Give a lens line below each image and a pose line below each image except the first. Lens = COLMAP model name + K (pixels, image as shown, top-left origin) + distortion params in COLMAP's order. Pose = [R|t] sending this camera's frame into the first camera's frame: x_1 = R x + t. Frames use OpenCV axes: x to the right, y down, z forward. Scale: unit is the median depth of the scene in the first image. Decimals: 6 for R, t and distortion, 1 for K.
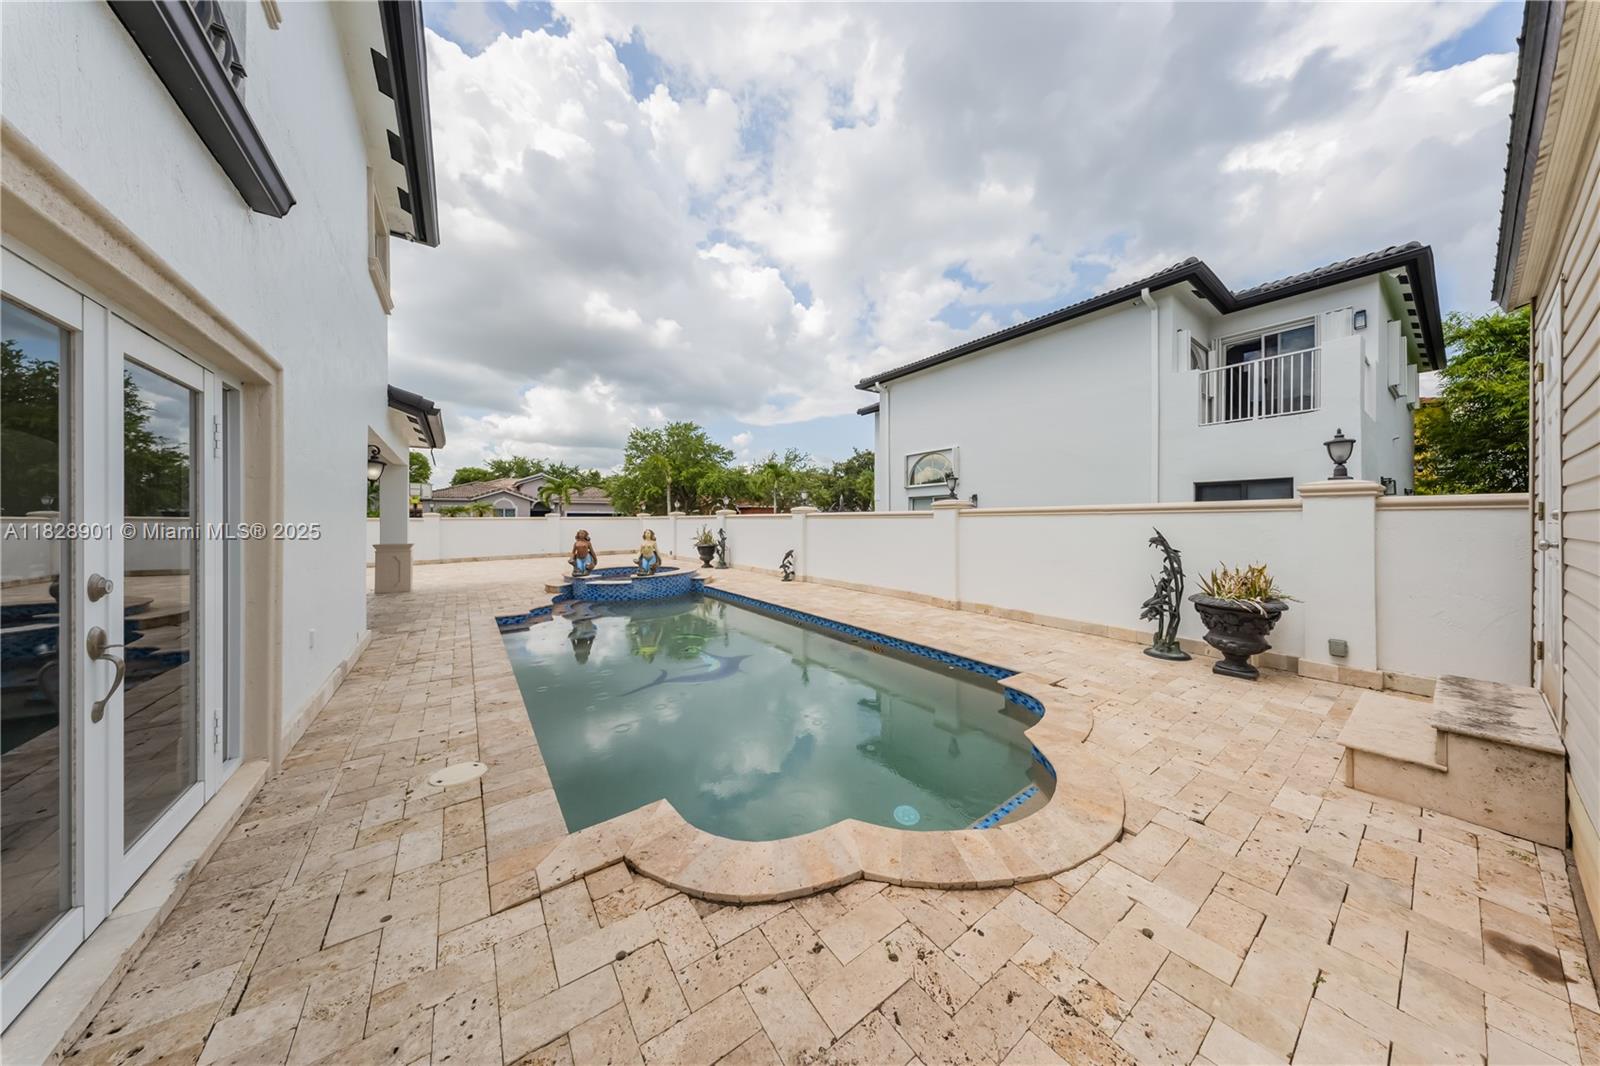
lens RADIAL K [[472.4, 0, 802.2], [0, 472.4, 526.3], [0, 0, 1]] dist [0.000434, -0.000063]
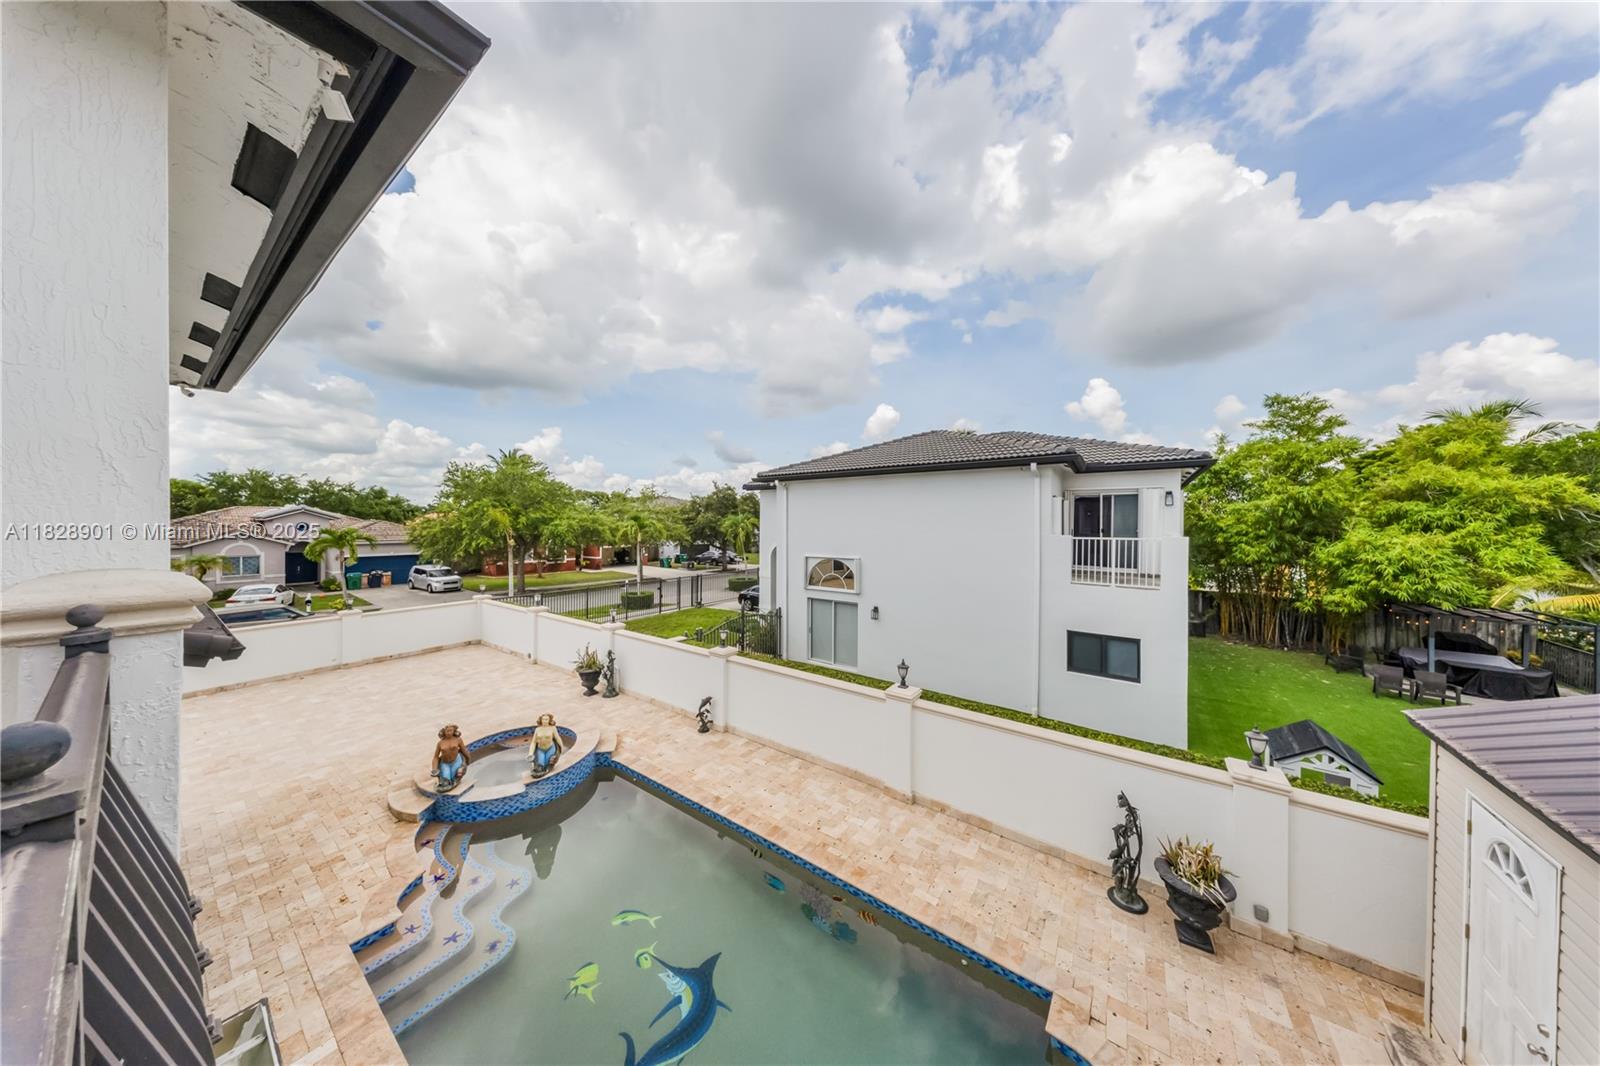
lens RADIAL K [[472.6, 0, 801.7], [0, 472.6, 534.4], [0, 0, 1]] dist [0.009918, -0.001440]
pose [[0.947636, 0.000115, 0.319352, -0.340784], [0.001140, 0.999992, -0.003743, -0.608116], [-0.319350, 0.003911, 0.947629, 0.159036]]
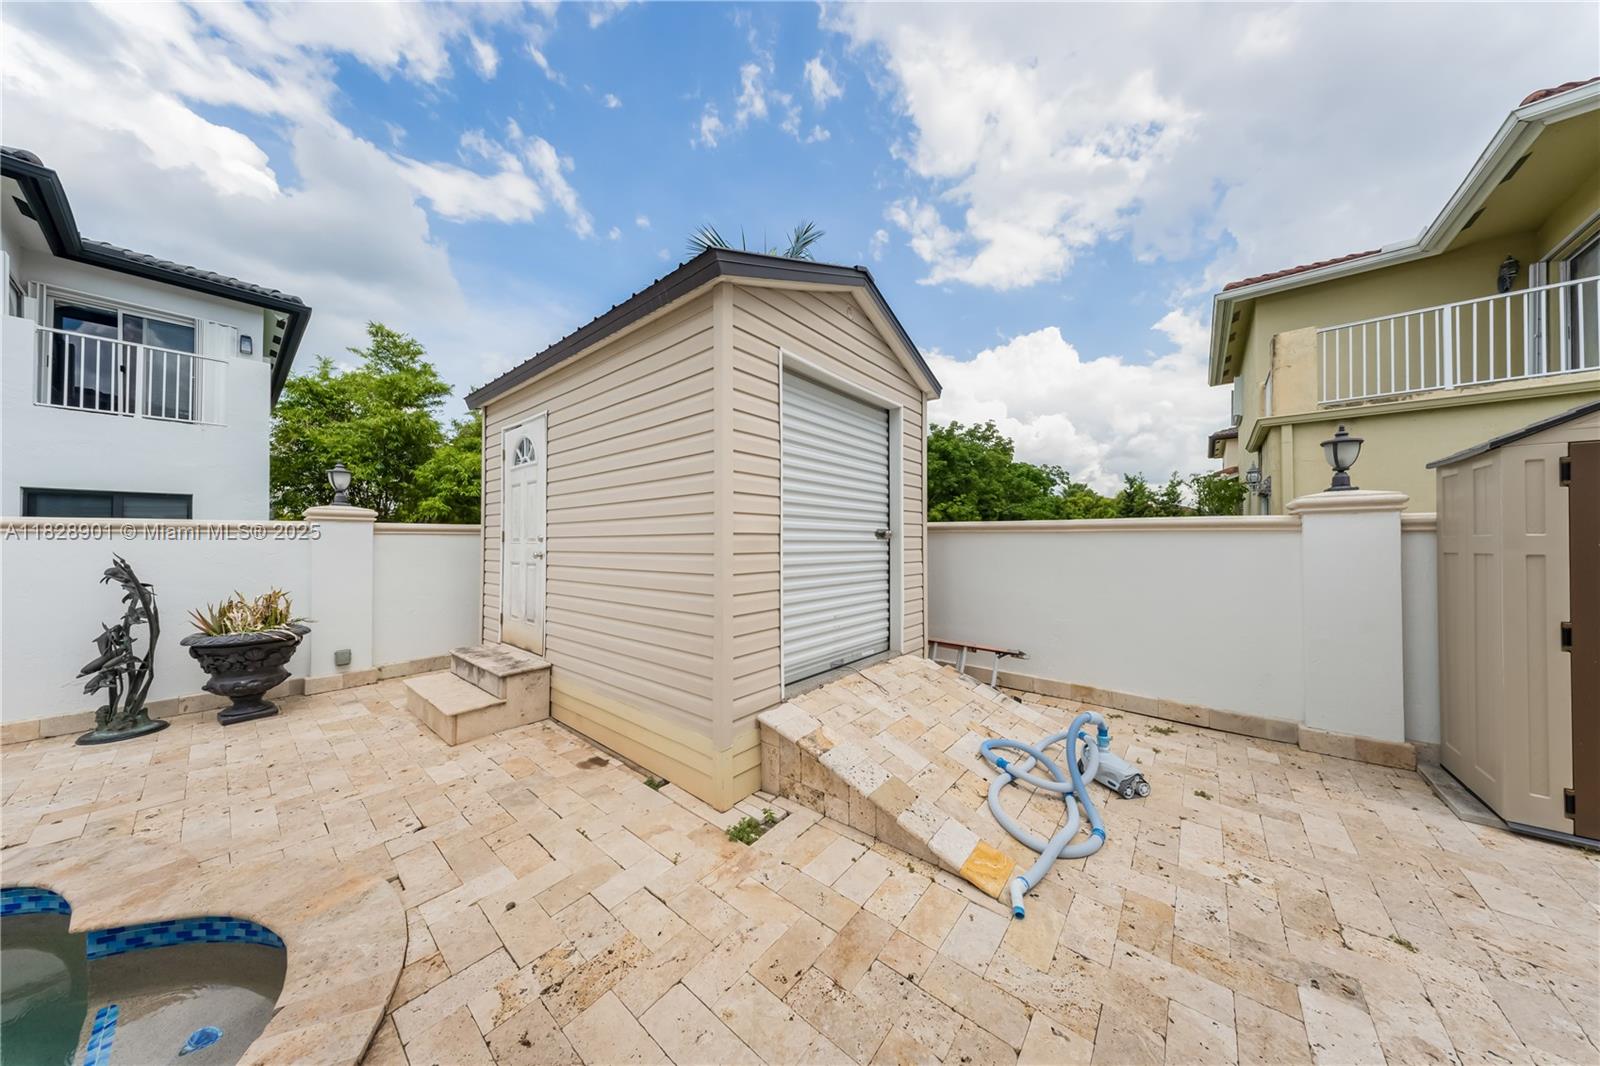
lens RADIAL K [[472.6, 0, 801.7], [0, 472.6, 534.4], [0, 0, 1]] dist [0.009918, -0.001440]
pose [[-0.247962, 0.012994, 0.968683, -0.179475], [0.017933, 0.999800, -0.008821, -0.001006], [-0.968604, 0.015184, -0.248145, 0.192847]]
